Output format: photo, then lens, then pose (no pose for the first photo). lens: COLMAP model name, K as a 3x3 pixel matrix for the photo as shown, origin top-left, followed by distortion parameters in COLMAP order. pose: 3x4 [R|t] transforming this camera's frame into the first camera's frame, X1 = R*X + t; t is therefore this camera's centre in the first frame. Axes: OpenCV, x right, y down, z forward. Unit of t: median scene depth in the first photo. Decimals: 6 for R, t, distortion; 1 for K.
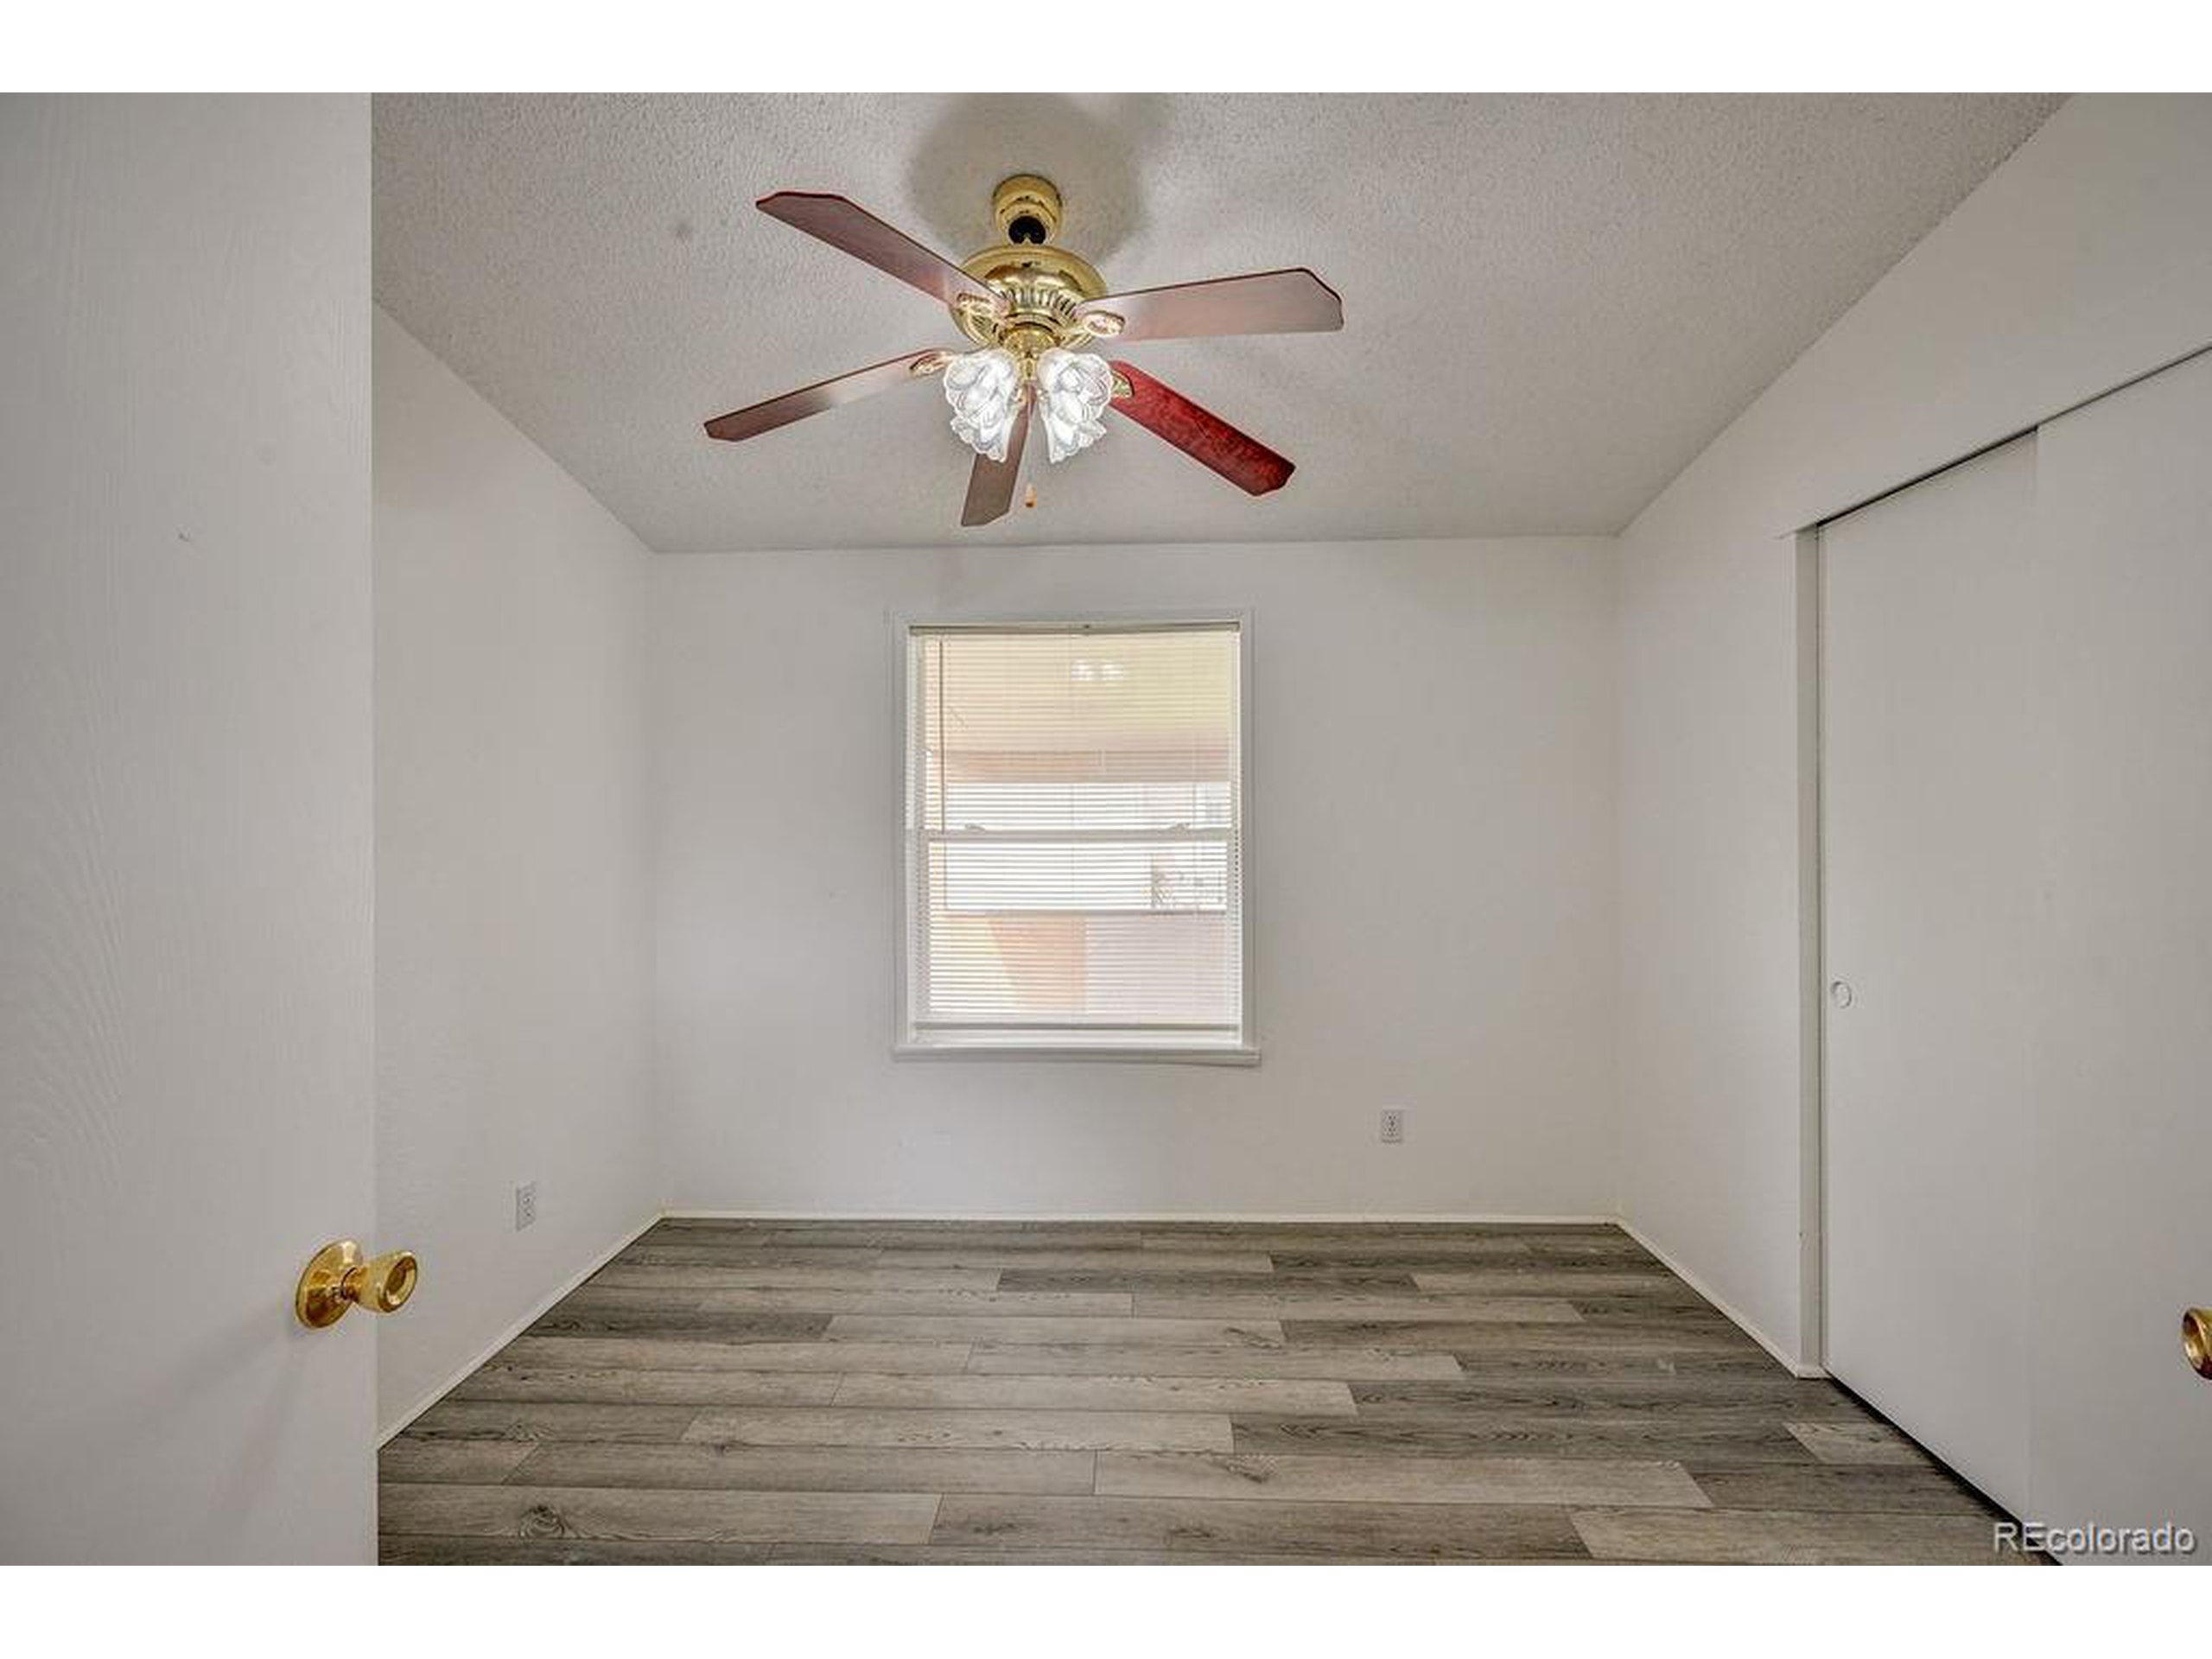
lens RADIAL K [[863.1, 0, 1113.1], [0, 863.1, 831.7], [0, 0, 1]] dist [0.000521, -0.000063]
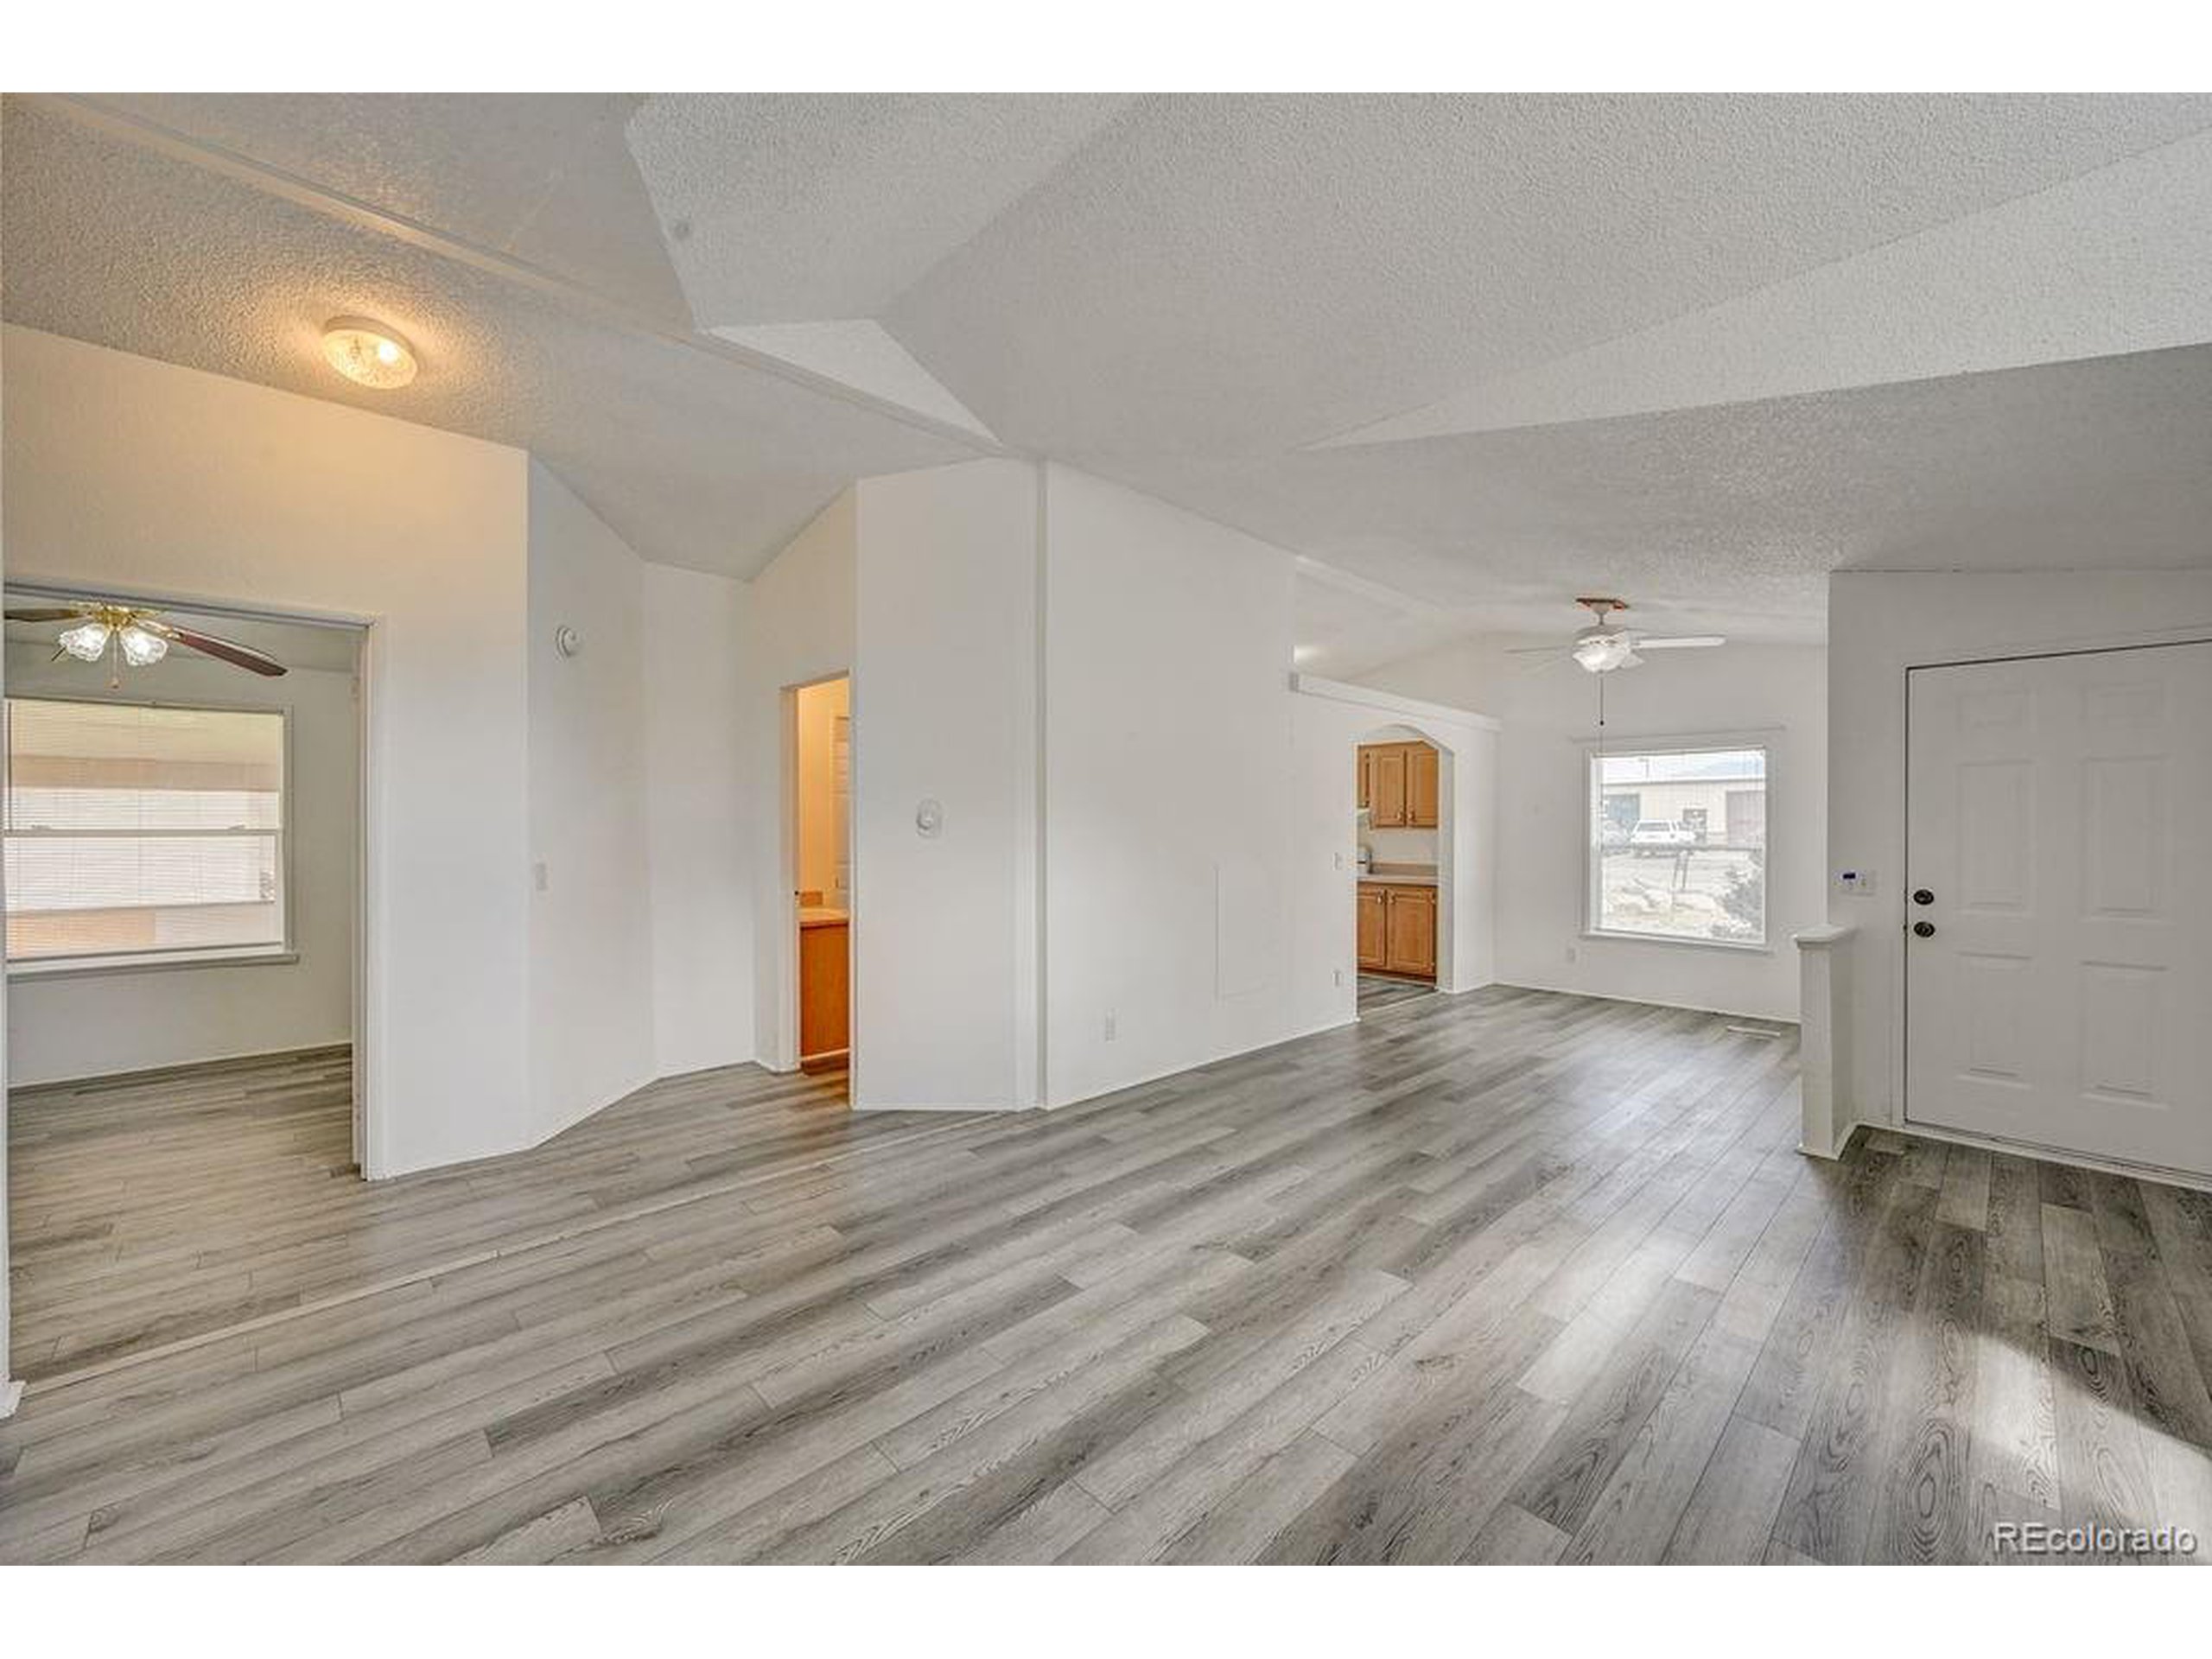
lens RADIAL K [[863.1, 0, 1102.9], [0, 863.1, 825.2], [0, 0, 1]] dist [0.000521, -0.000063]
pose [[0.700938, 0.004591, 0.713207, 0.060436], [-0.003761, 0.999989, -0.002741, -0.011761], [-0.713212, -0.000762, 0.700948, -1.374388]]
